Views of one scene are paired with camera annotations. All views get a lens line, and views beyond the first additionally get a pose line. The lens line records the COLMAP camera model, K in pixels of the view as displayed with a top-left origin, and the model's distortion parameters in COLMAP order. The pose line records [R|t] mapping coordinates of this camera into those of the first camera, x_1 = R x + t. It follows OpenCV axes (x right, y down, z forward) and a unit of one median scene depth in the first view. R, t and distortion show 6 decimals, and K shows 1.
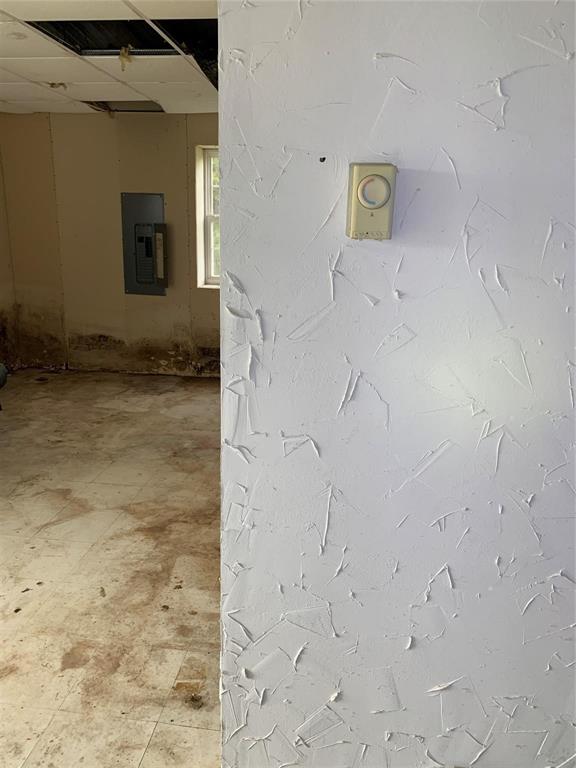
lens RADIAL K [[593.7, 0, 286.3], [0, 593.7, 384.7], [0, 0, 1]] dist [0.039400, -0.051020]
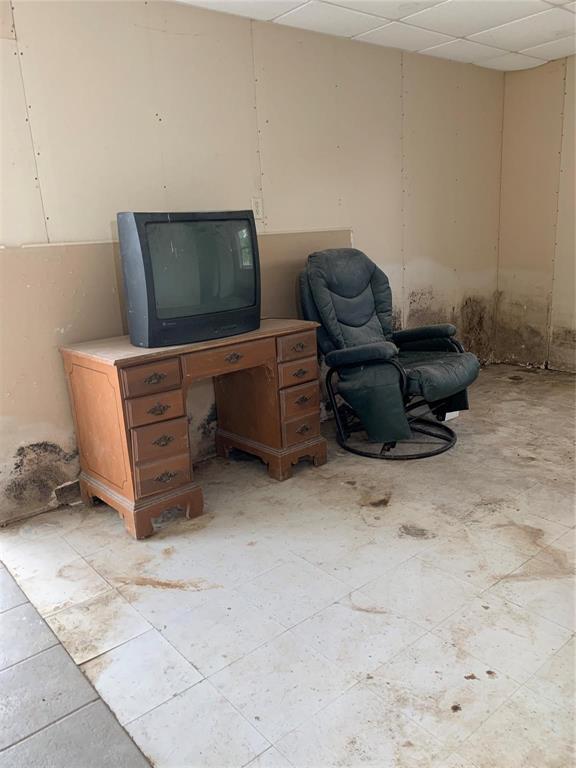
lens RADIAL K [[593.7, 0, 286.3], [0, 593.7, 384.8], [0, 0, 1]] dist [0.039400, -0.051020]
pose [[0.729859, 0.105956, -0.675337, -0.090139], [-0.106229, 0.993493, 0.041067, 0.000369], [0.675294, 0.041767, 0.736365, 0.187342]]
